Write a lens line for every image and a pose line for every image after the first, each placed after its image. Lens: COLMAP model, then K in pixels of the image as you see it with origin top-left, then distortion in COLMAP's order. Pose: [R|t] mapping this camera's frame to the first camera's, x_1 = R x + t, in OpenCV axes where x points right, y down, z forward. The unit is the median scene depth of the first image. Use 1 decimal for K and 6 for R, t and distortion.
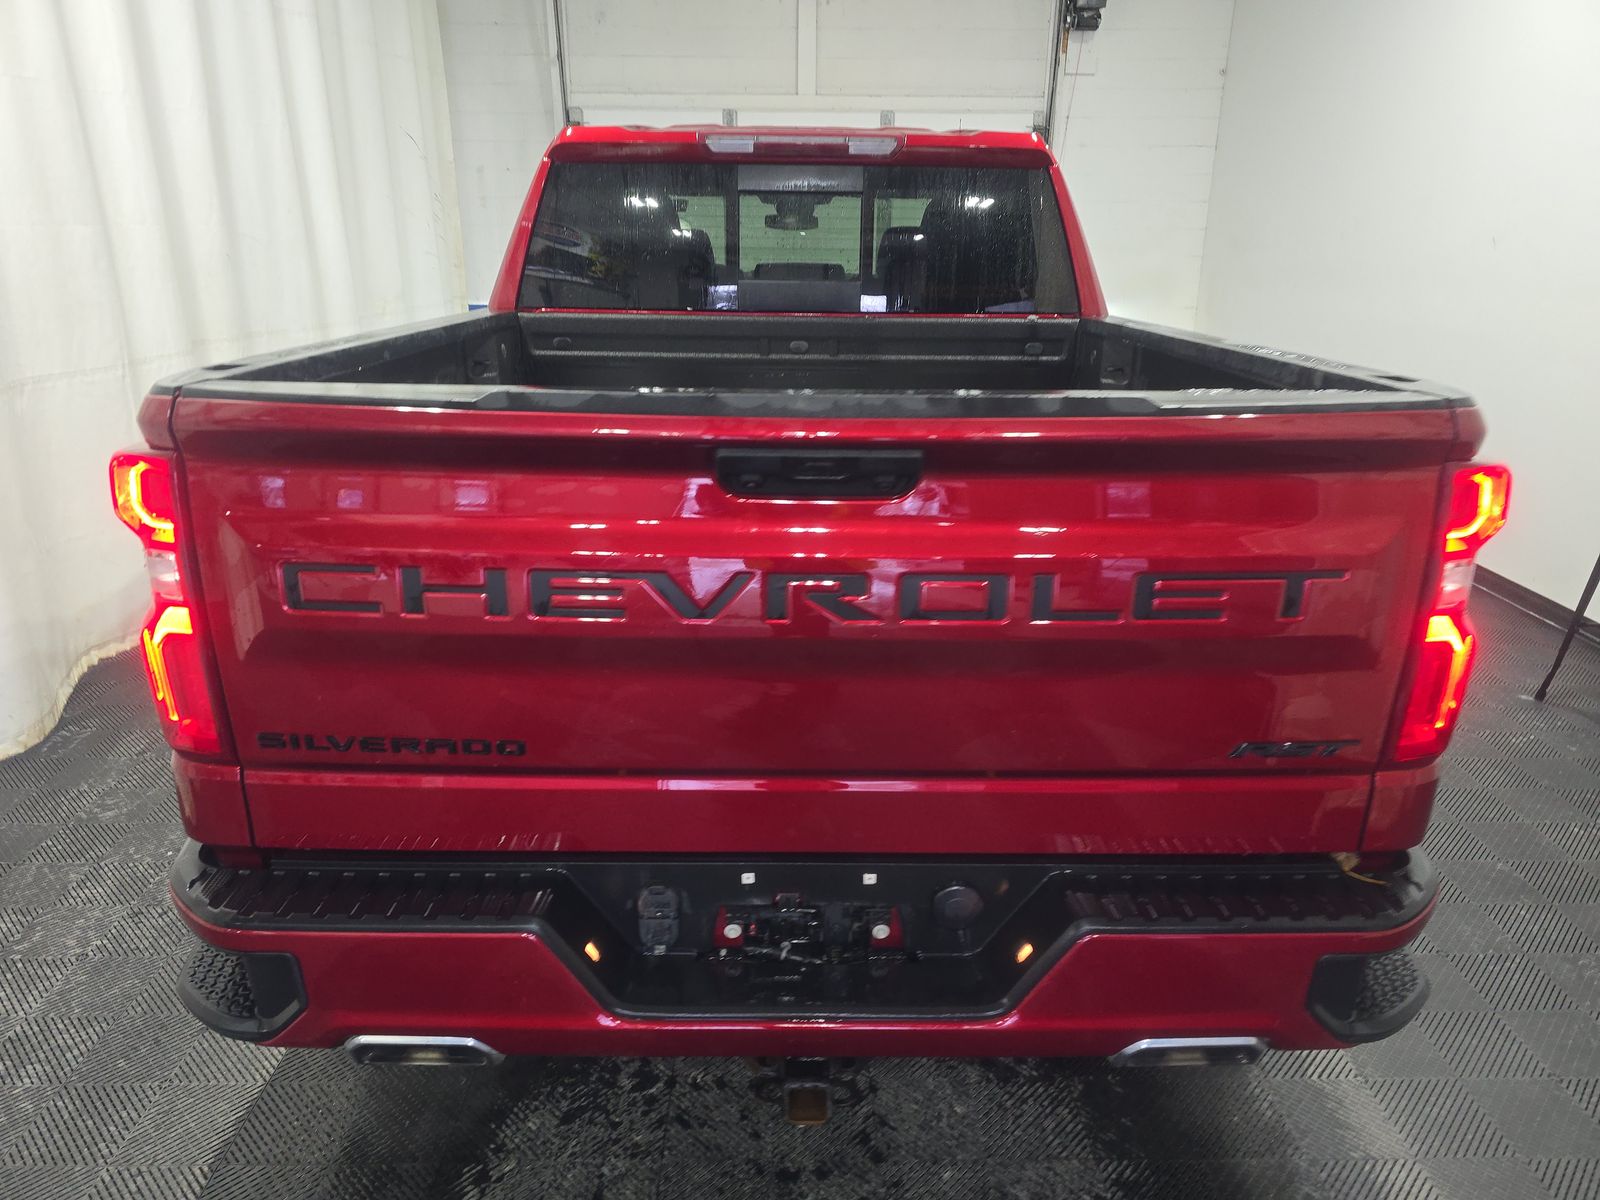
lens RADIAL K [[1069.9, 0, 795.6], [0, 1069.9, 601.0], [0, 0, 1]] dist [0.008121, -0.011730]
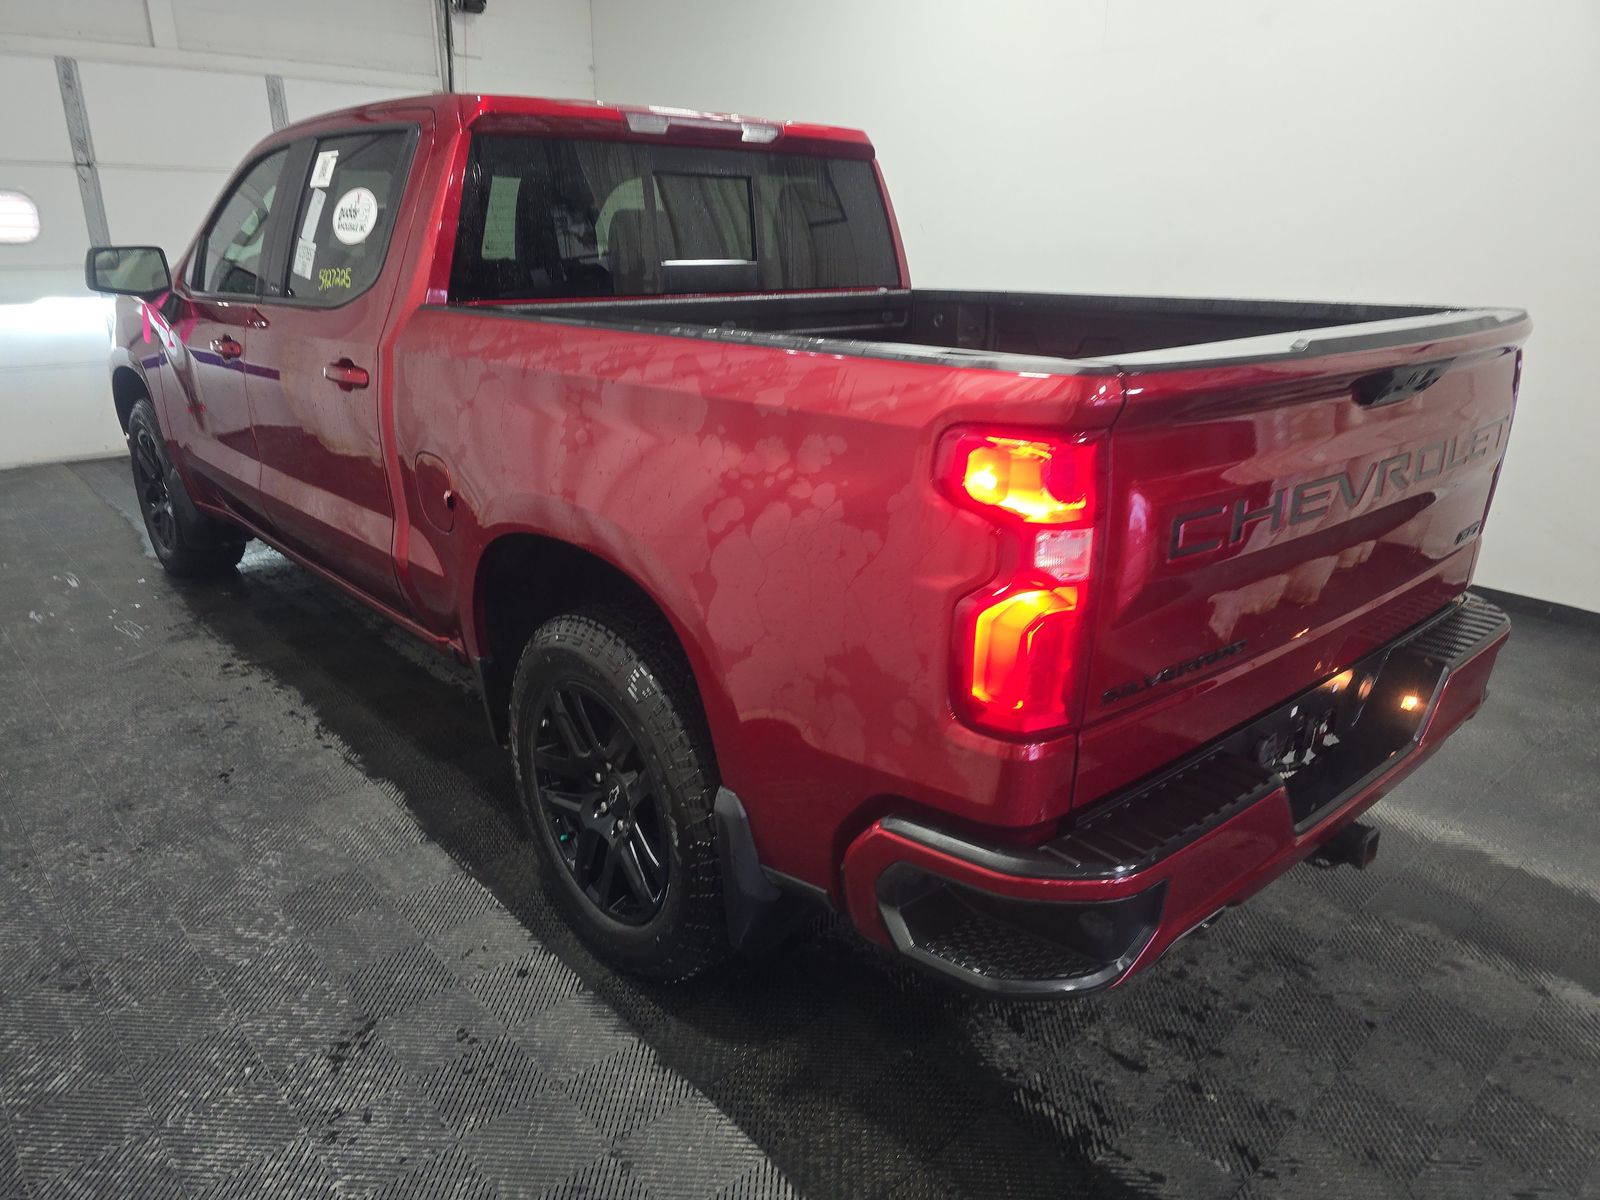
lens RADIAL K [[1069.9, 0, 792.1], [0, 1069.9, 601.8], [0, 0, 1]] dist [0.008121, -0.011730]
pose [[0.753379, -0.214676, 0.621558, -0.663451], [0.205625, 0.974719, 0.087416, -0.057974], [-0.624610, 0.061950, 0.778475, 0.179226]]
